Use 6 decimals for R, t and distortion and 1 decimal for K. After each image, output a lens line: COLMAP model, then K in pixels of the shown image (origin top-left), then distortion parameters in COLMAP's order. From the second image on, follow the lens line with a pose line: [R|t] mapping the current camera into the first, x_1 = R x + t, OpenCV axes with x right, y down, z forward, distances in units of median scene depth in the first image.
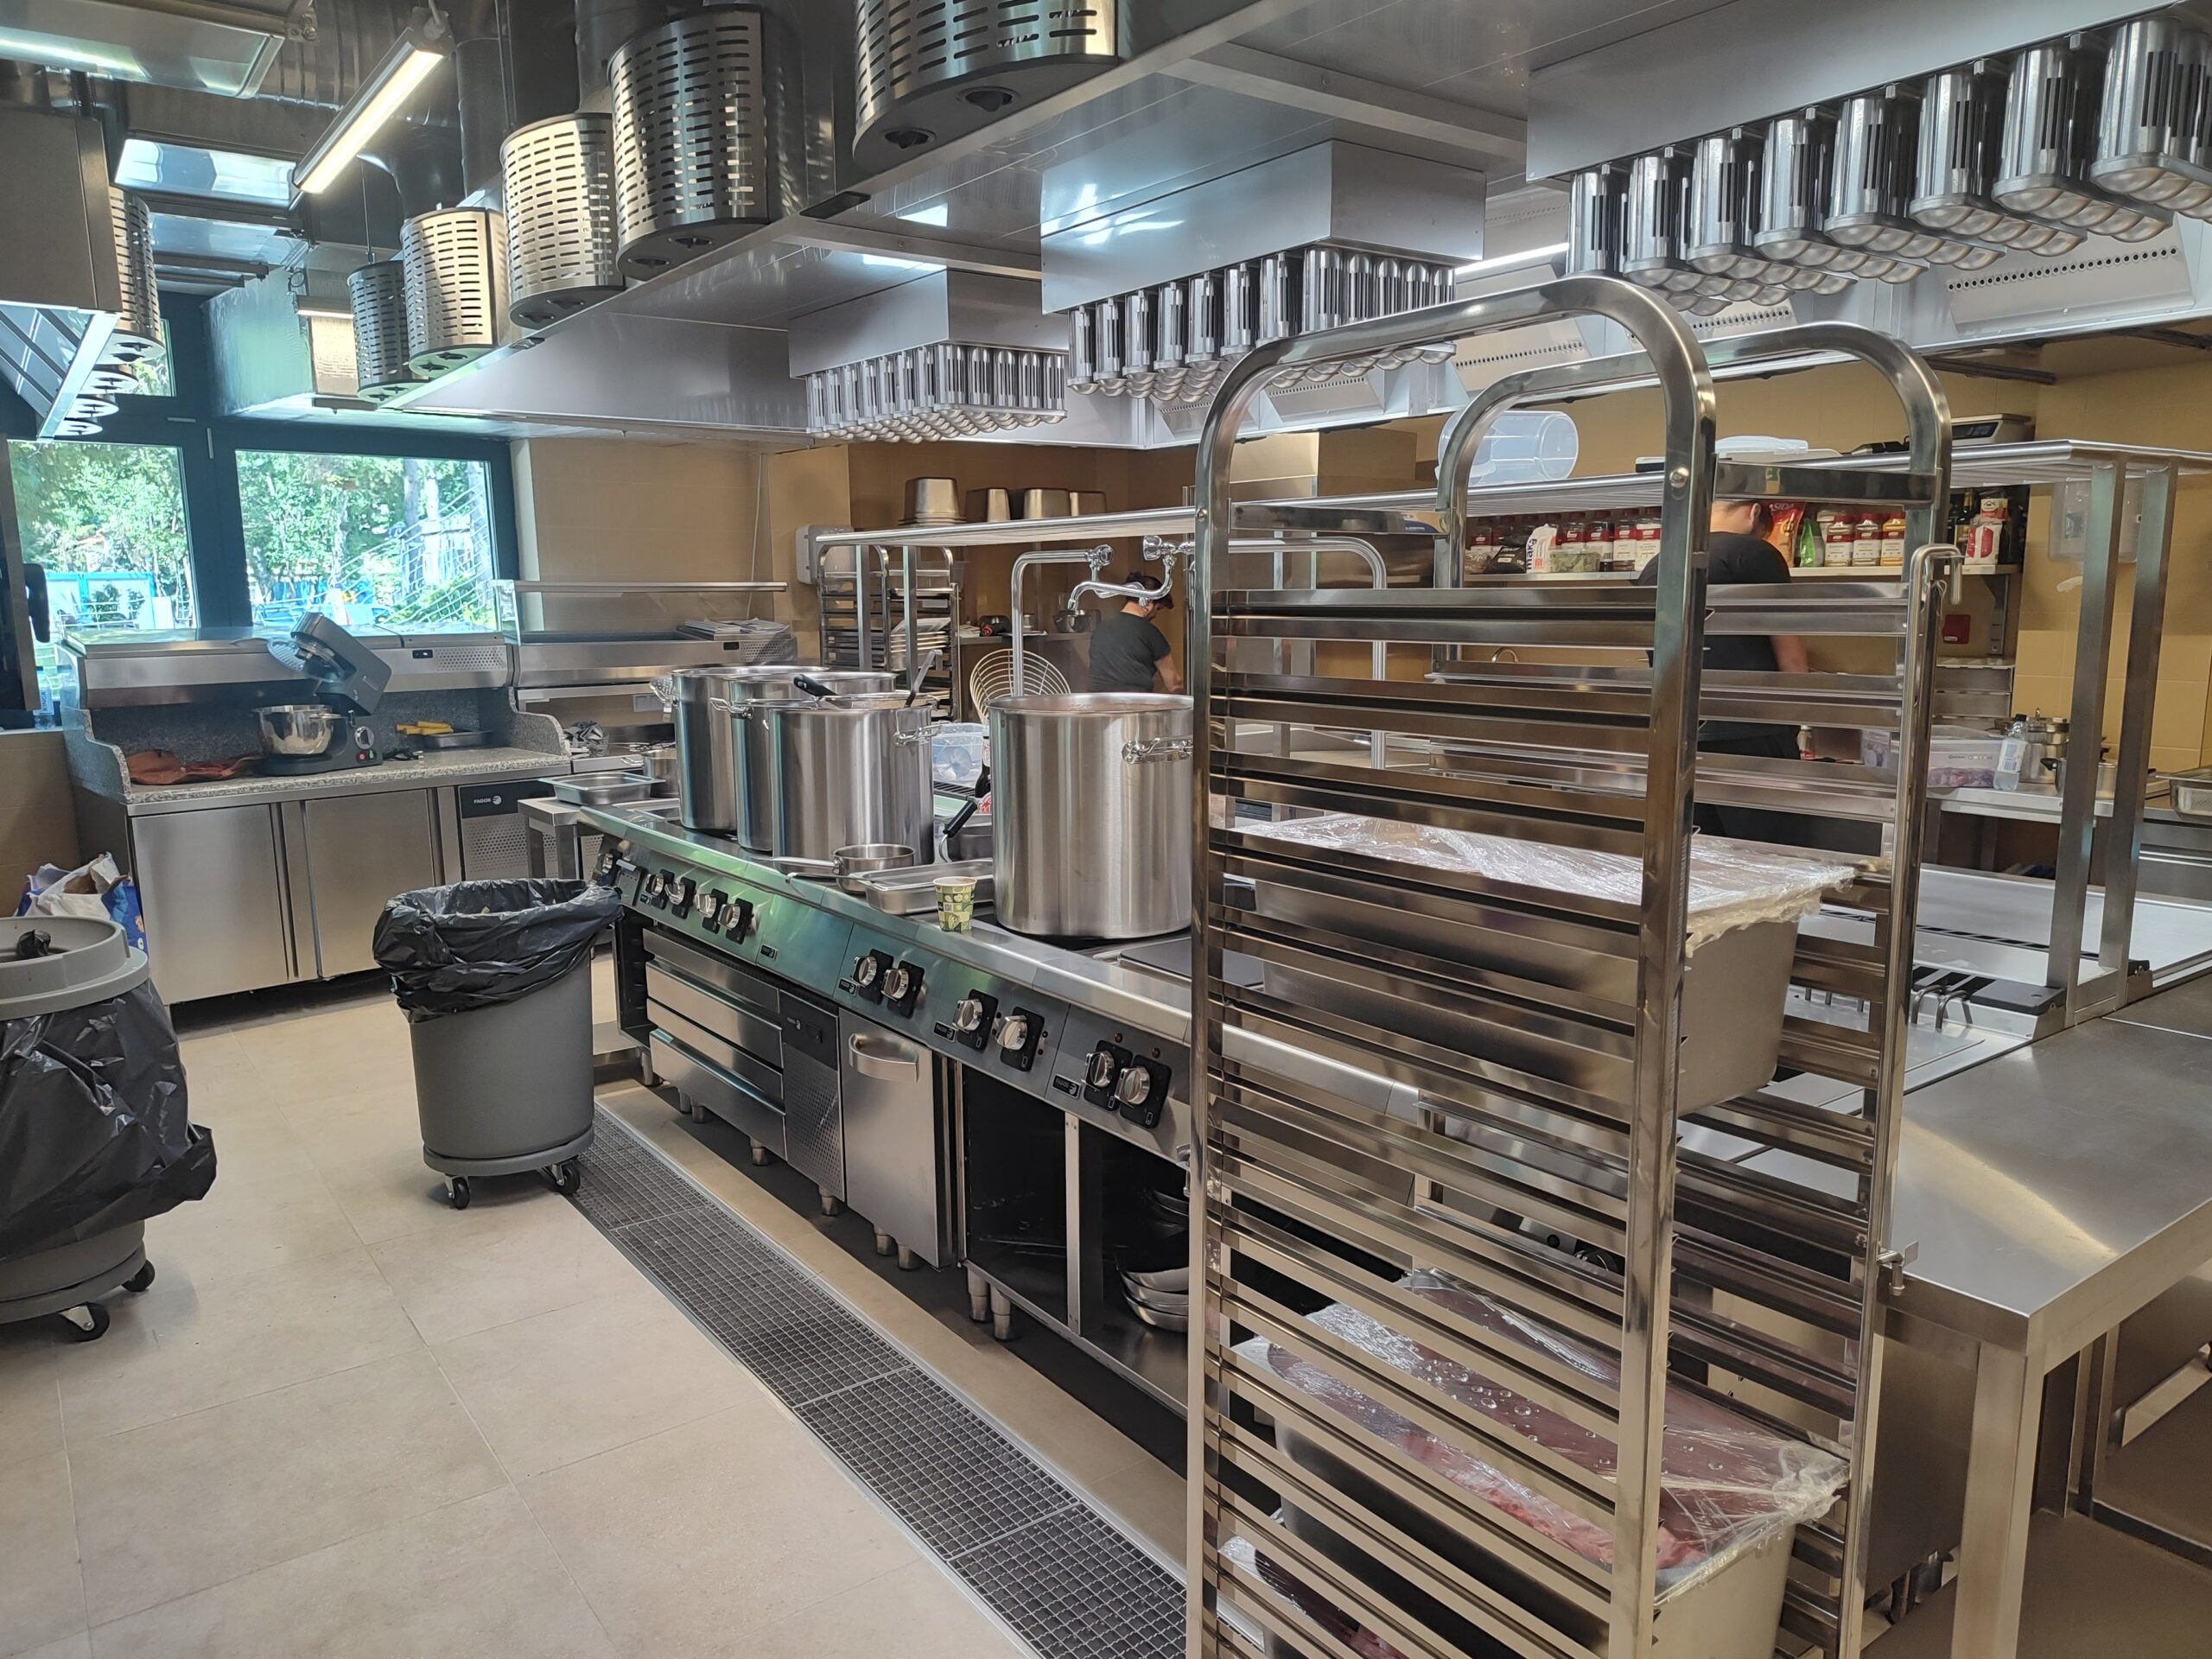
lens RADIAL K [[1512.3, 0, 1099.0], [0, 1512.3, 832.2], [0, 0, 1]] dist [0.057420, -0.071561]
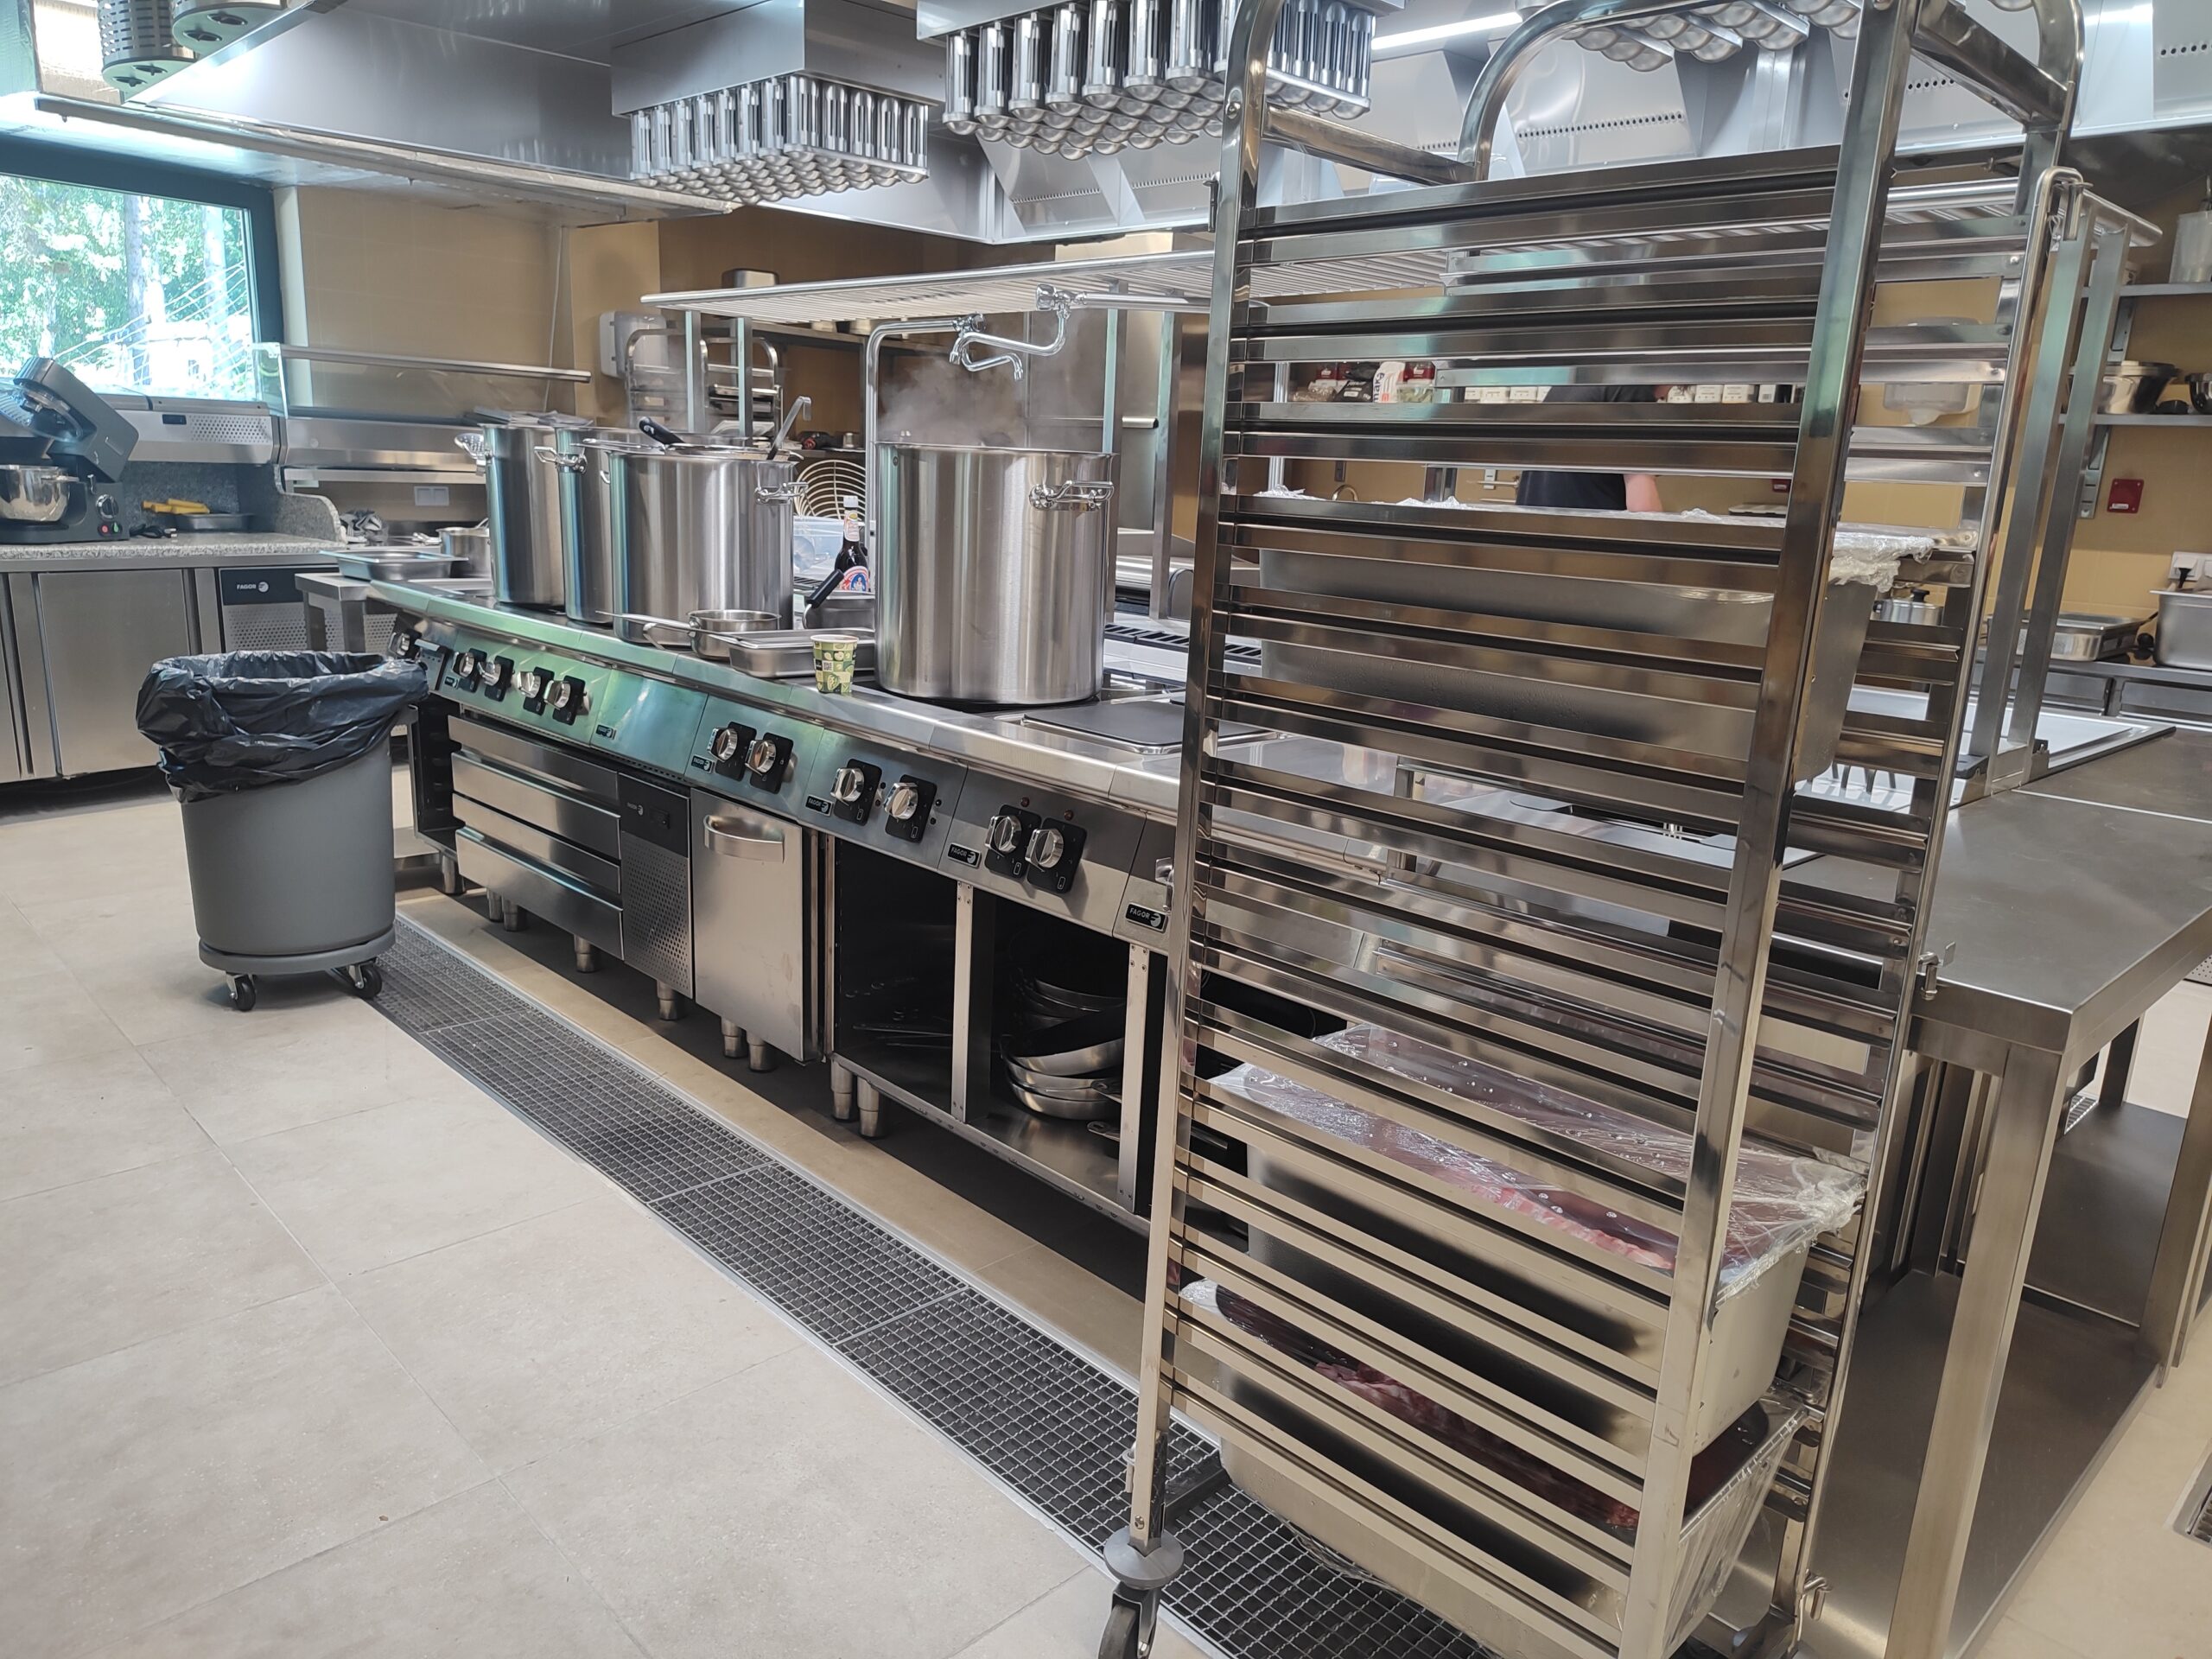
lens RADIAL K [[1507.5, 0, 1096.1], [0, 1507.5, 833.1], [0, 0, 1]] dist [0.053932, -0.076000]
pose [[0.989976, 0.021078, 0.139652, -0.055870], [-0.032629, 0.996184, 0.080945, 0.061255], [-0.137413, -0.084691, 0.986887, 0.063469]]
